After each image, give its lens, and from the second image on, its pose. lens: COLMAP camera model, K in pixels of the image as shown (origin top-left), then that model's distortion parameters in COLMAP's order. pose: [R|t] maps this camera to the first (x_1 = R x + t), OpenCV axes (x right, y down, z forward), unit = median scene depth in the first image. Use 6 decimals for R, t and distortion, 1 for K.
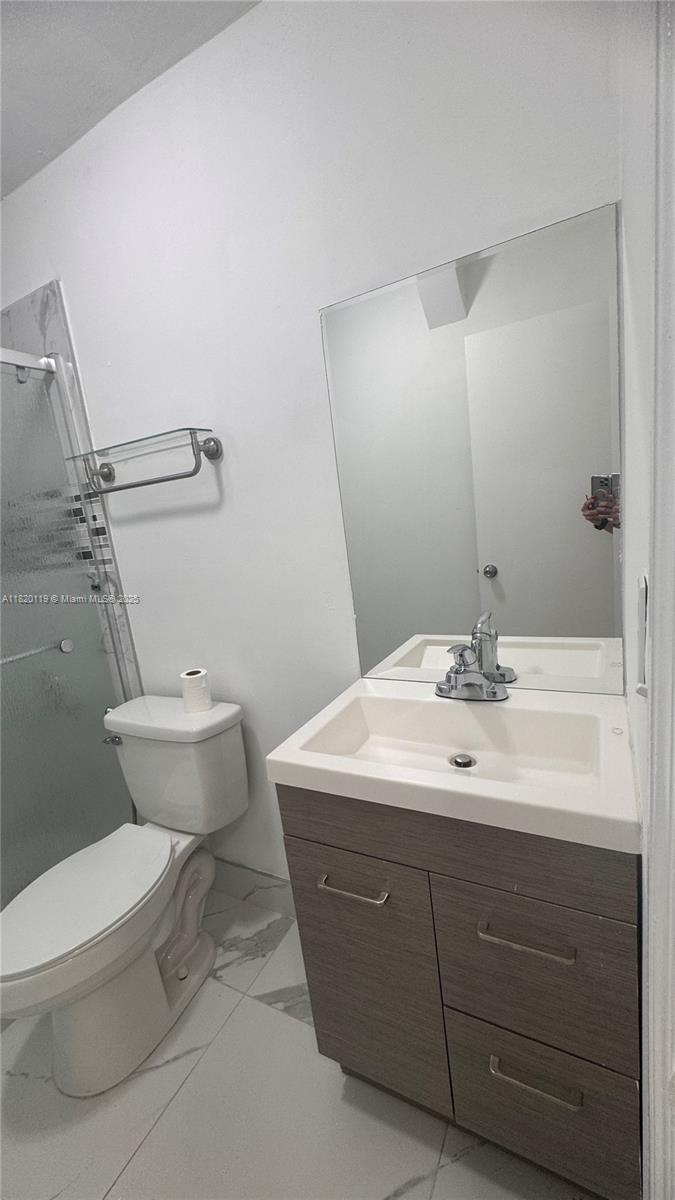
lens RADIAL K [[480.2, 0, 339.7], [0, 480.2, 598.5], [0, 0, 1]] dist [-0.002686, 0.000117]
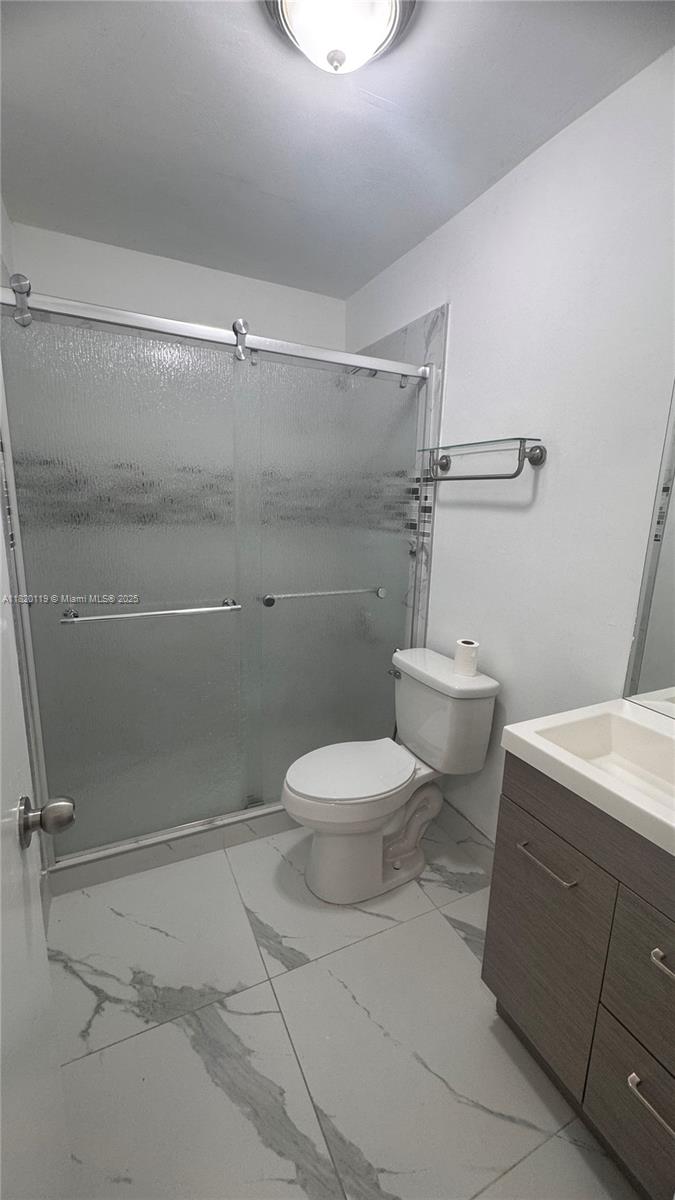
lens RADIAL K [[480.2, 0, 339.3], [0, 480.2, 598.3], [0, 0, 1]] dist [-0.002686, 0.000117]
pose [[0.795465, 0.260647, -0.547082, 0.061221], [-0.232240, 0.964969, 0.122062, -0.020589], [0.559732, 0.029958, 0.828132, -0.158061]]
